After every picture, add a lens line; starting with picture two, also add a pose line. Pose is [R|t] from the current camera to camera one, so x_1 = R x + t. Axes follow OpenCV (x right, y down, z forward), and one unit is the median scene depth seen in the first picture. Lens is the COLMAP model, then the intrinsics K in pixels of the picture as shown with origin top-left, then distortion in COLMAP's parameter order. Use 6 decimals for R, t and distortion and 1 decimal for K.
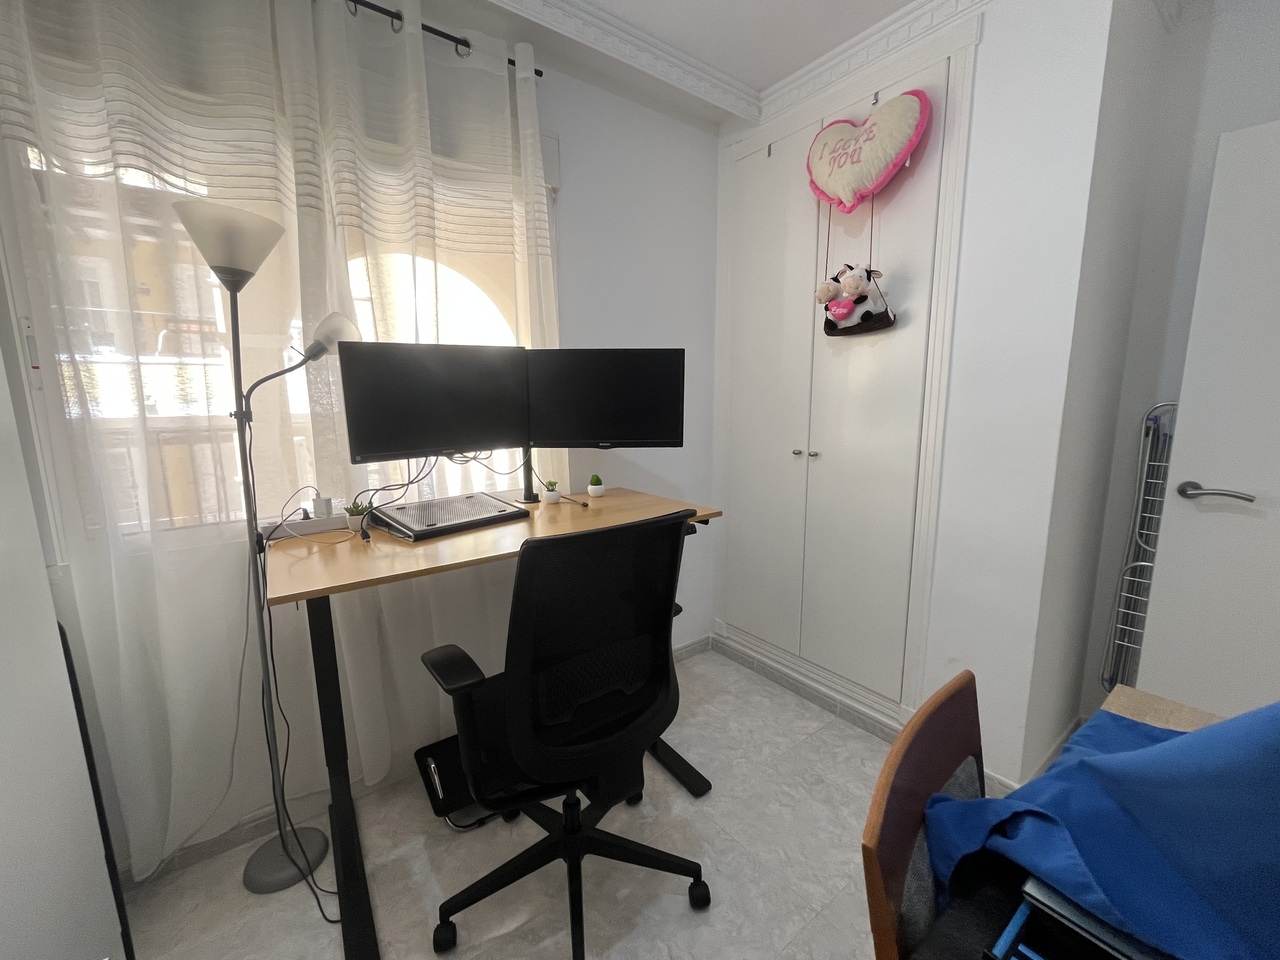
lens RADIAL K [[525.2, 0, 636.8], [0, 525.2, 480.0], [0, 0, 1]] dist [-0.006046, 0.003230]
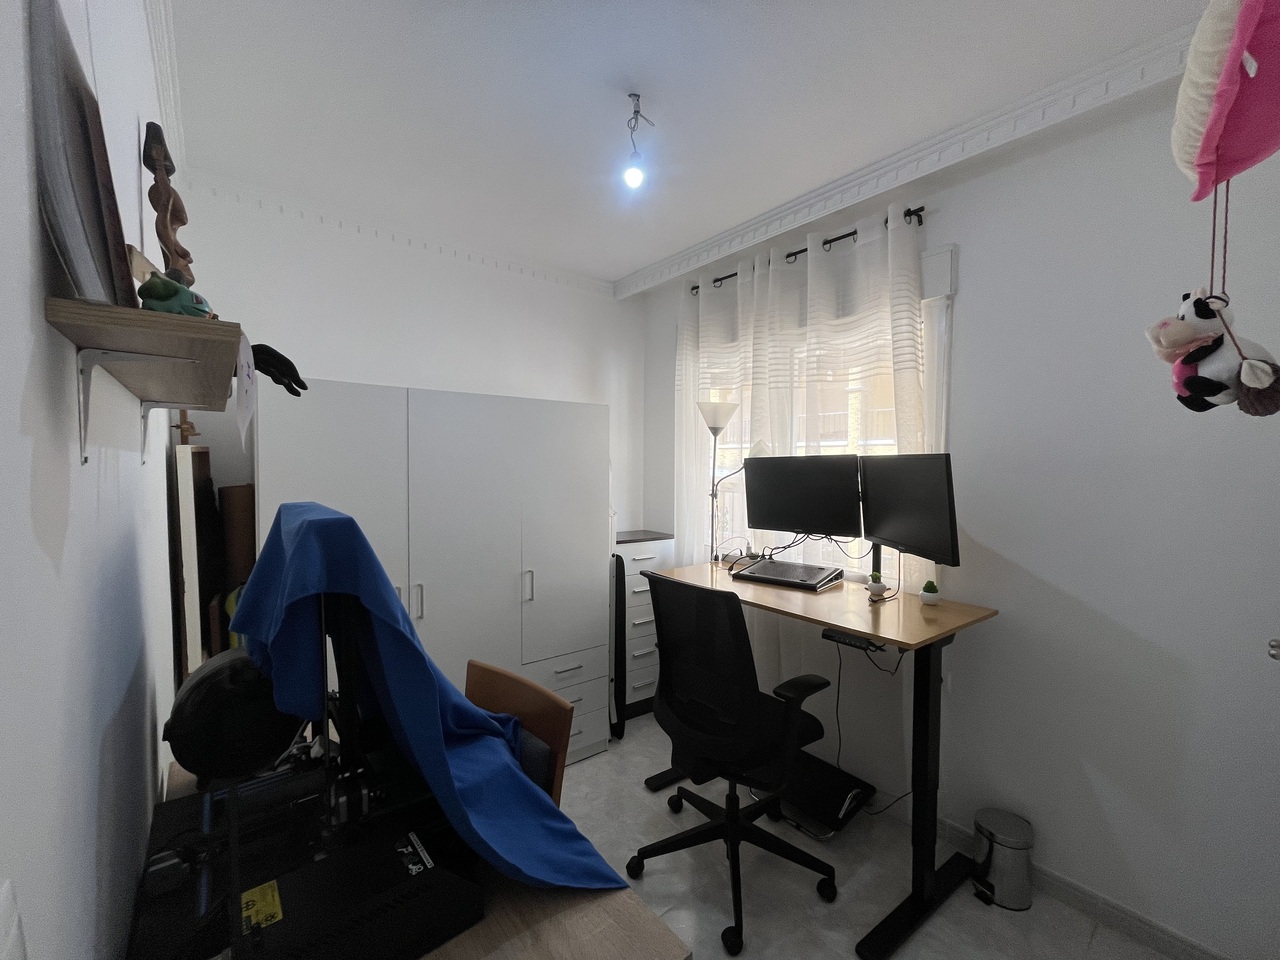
lens RADIAL K [[525.2, 0, 636.8], [0, 525.2, 480.0], [0, 0, 1]] dist [-0.006046, 0.003230]
pose [[0.027852, 0.041723, -0.998741, 1.129100], [-0.161155, 0.986246, 0.036707, -0.185885], [0.986536, 0.159930, 0.034192, 0.556502]]
